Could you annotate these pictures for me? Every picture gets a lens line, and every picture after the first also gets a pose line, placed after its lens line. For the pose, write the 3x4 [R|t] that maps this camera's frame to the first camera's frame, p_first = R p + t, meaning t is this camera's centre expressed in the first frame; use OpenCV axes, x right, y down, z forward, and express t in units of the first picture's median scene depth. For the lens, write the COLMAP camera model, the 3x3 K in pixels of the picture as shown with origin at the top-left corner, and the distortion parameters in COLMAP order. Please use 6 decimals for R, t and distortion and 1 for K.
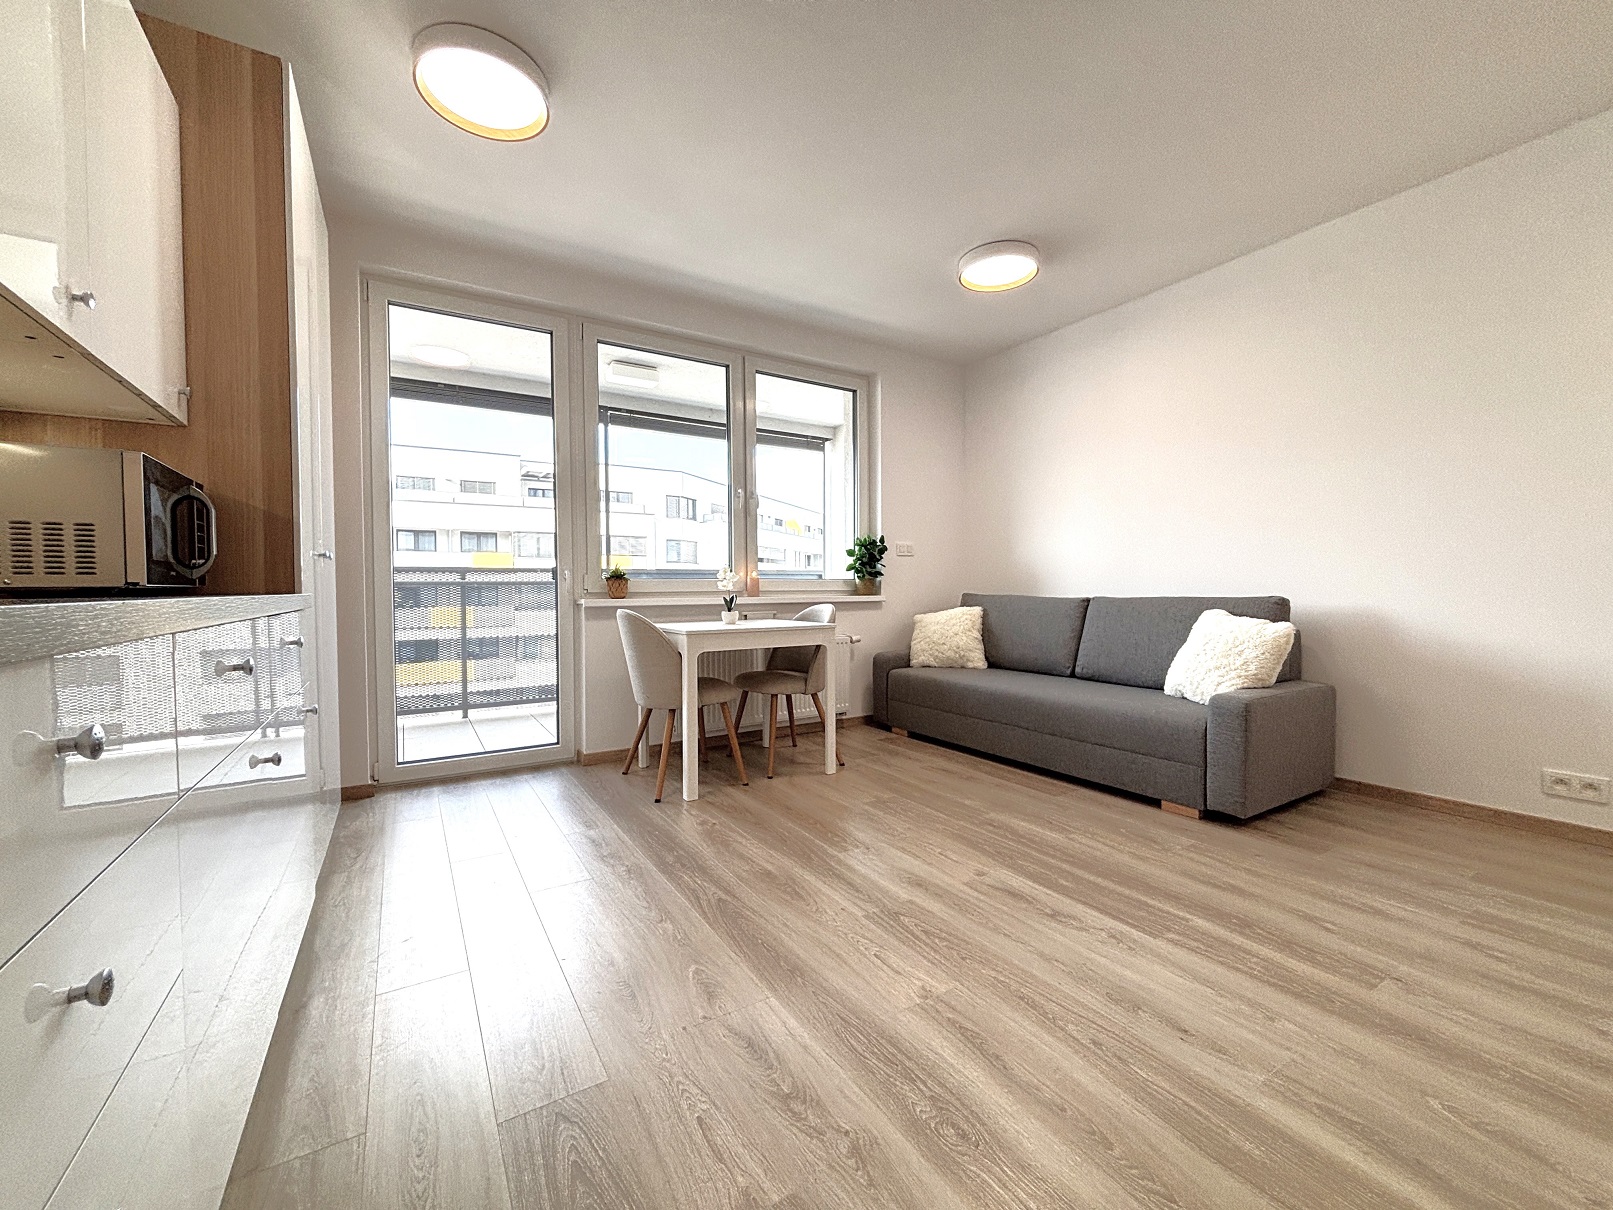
lens RADIAL K [[653.8, 0, 807.9], [0, 653.8, 603.7], [0, 0, 1]] dist [0.003596, -0.000167]
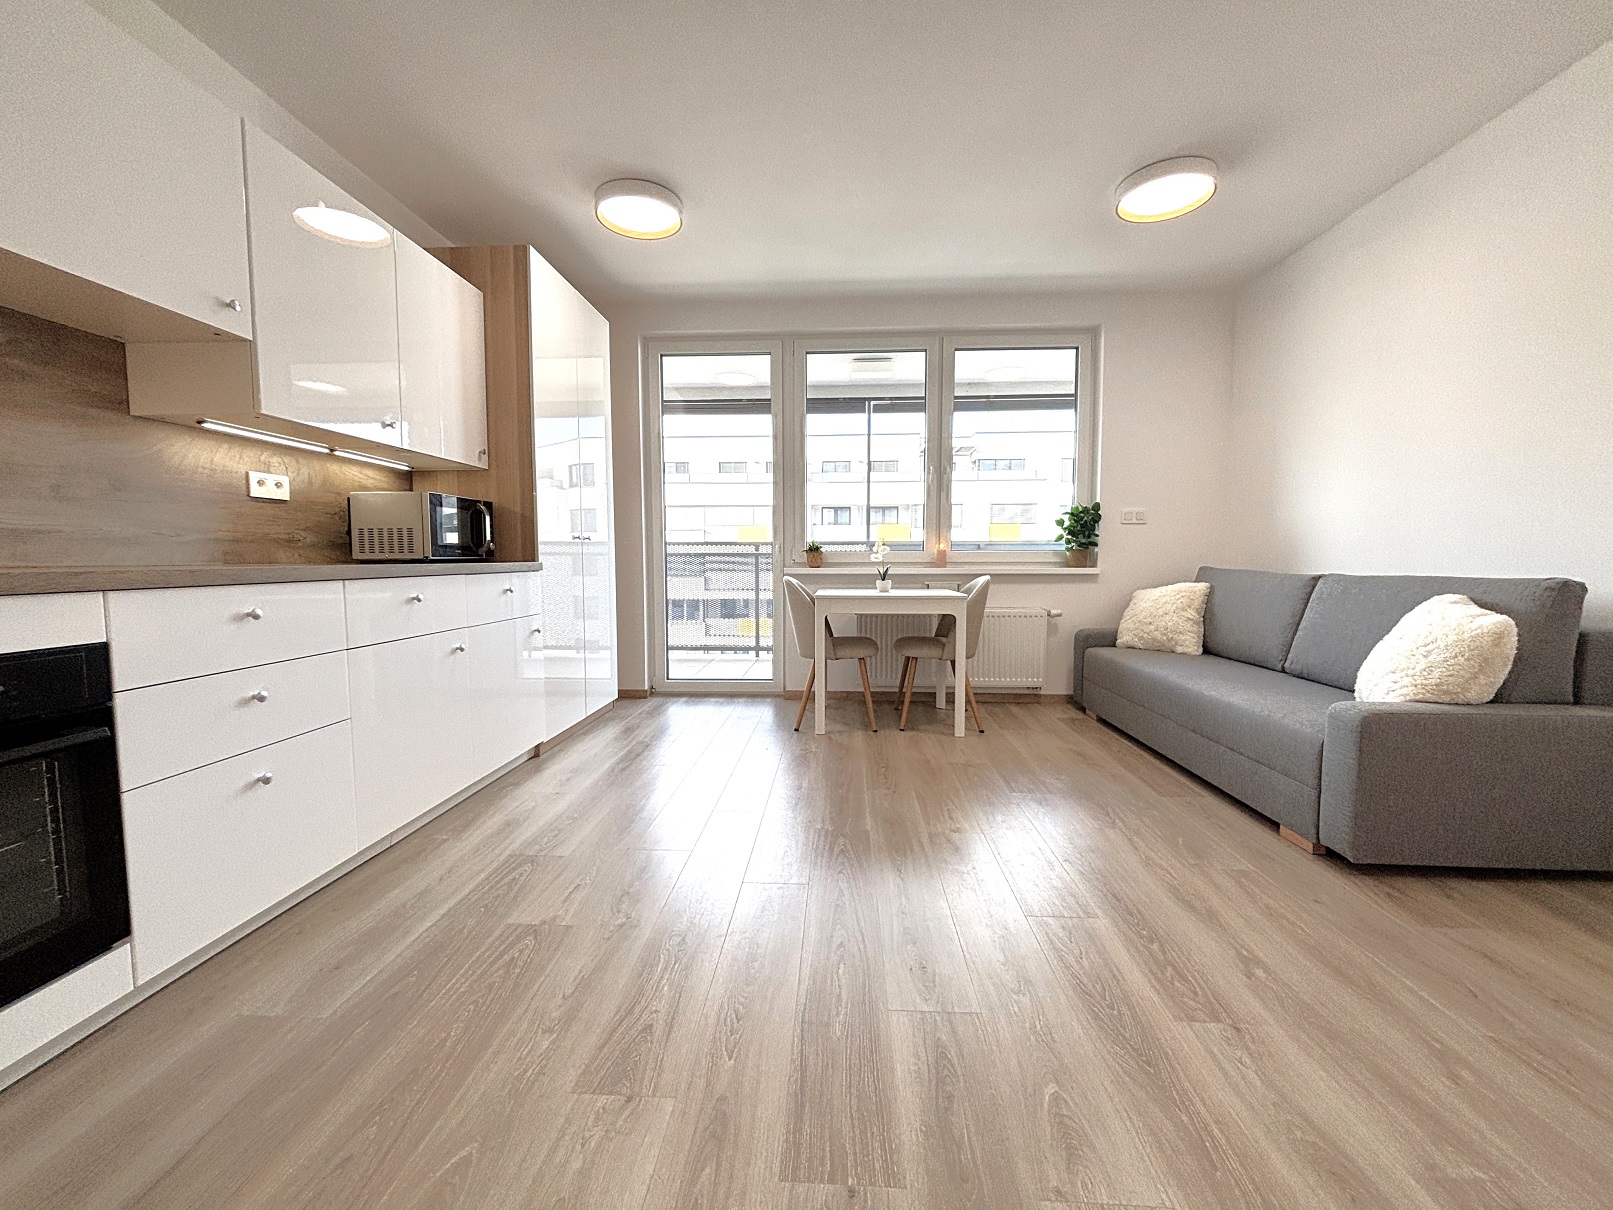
lens RADIAL K [[653.8, 0, 805.6], [0, 653.8, 604.0], [0, 0, 1]] dist [0.003596, -0.000167]
pose [[0.817965, 0.046203, -0.573410, 0.423935], [-0.017992, 0.998336, 0.054778, -0.006874], [0.574987, -0.034490, 0.817435, 0.001077]]
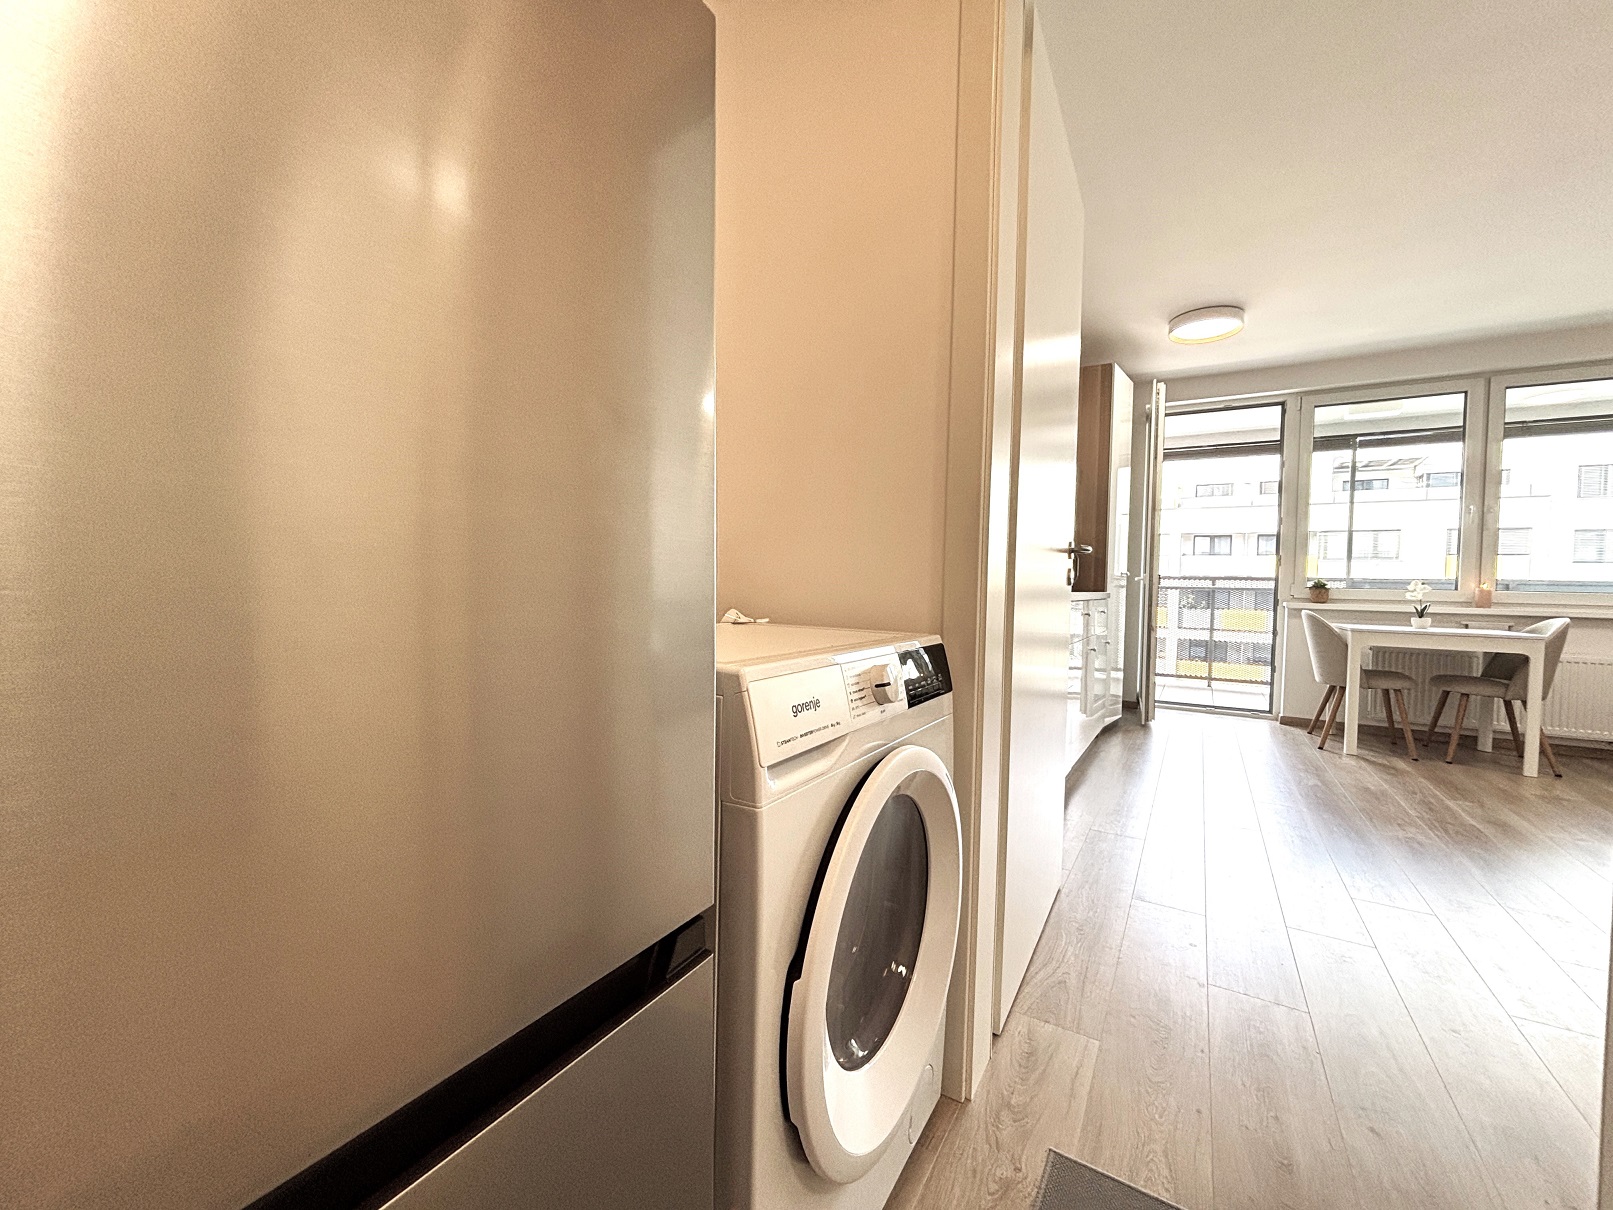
lens RADIAL K [[653.8, 0, 809.1], [0, 653.8, 599.4], [0, 0, 1]] dist [0.003596, -0.000167]
pose [[0.458192, 0.040235, -0.887942, 0.431261], [-0.048228, 0.998629, 0.020364, 0.007680], [0.887544, 0.033493, 0.459504, -0.534242]]
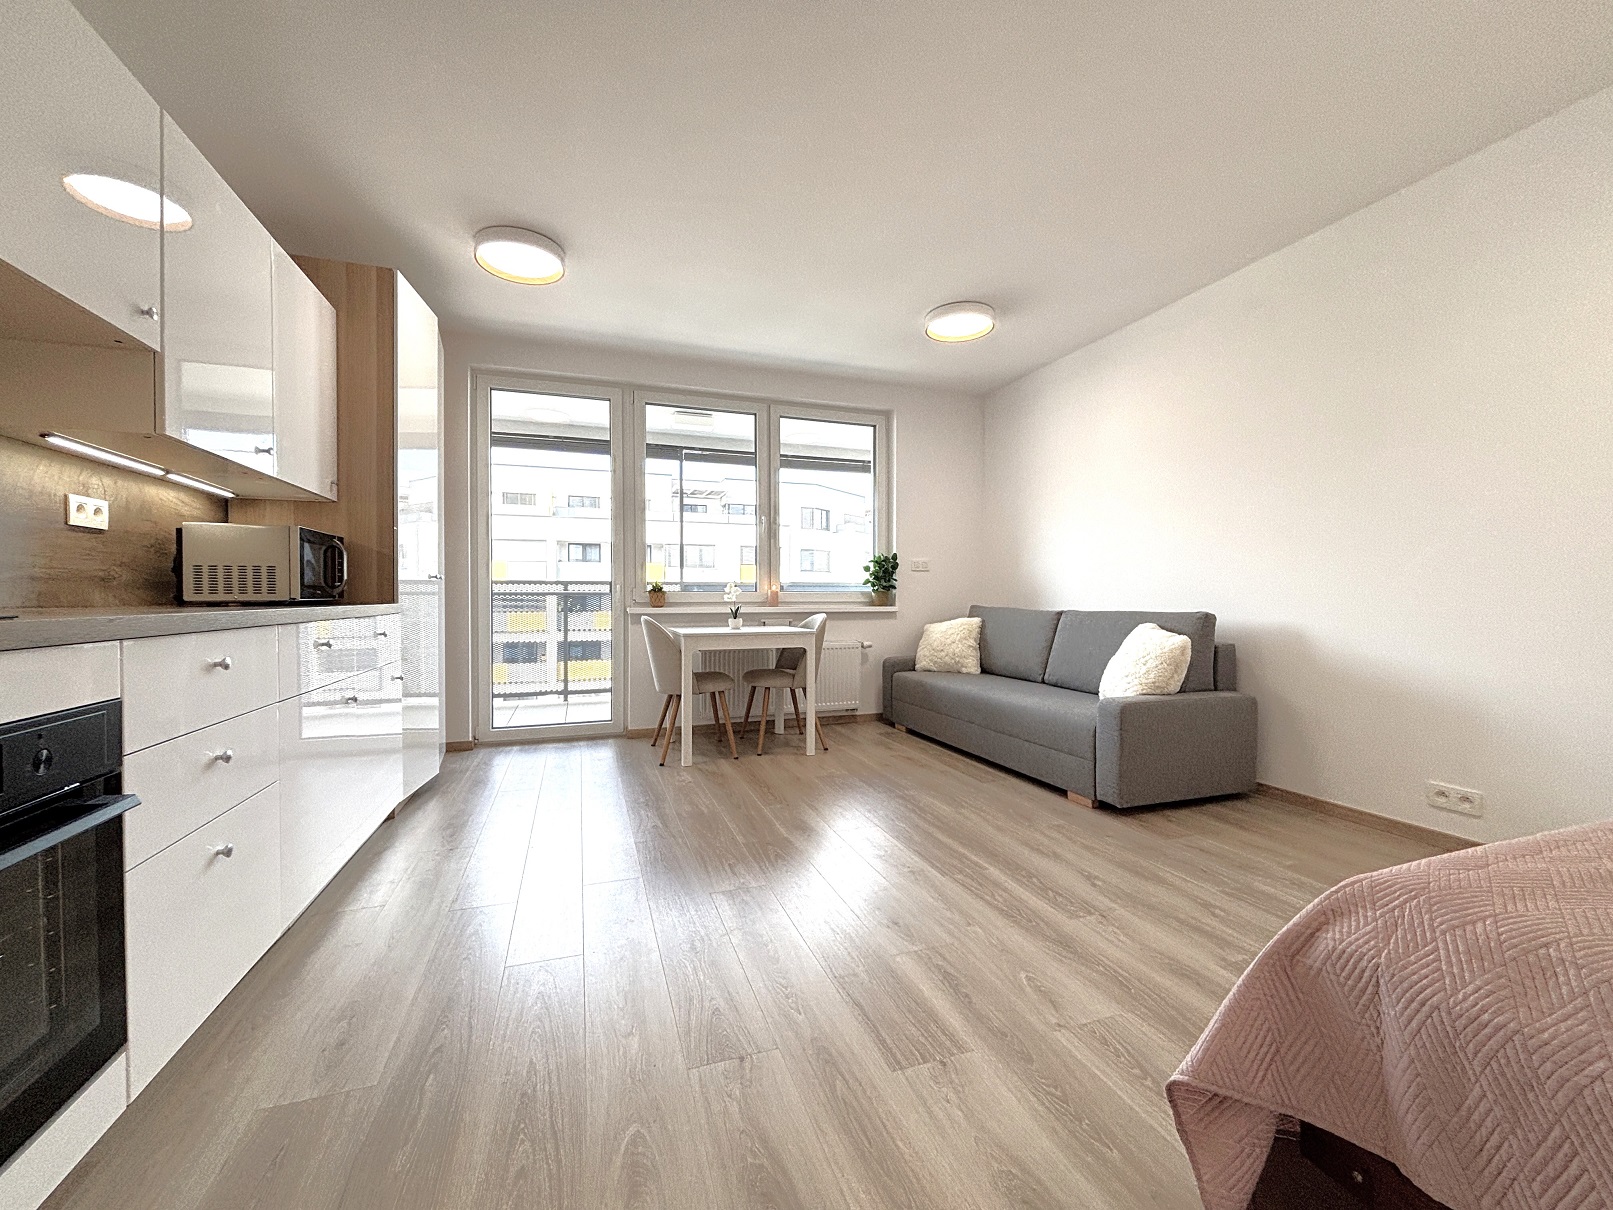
lens RADIAL K [[653.8, 0, 806.7], [0, 653.8, 603.0], [0, 0, 1]] dist [0.003596, -0.000167]
pose [[0.975336, 0.008659, -0.220557, 0.287632], [-0.011551, 0.999863, -0.011825, -0.005091], [0.220425, 0.014081, 0.975302, -0.172952]]
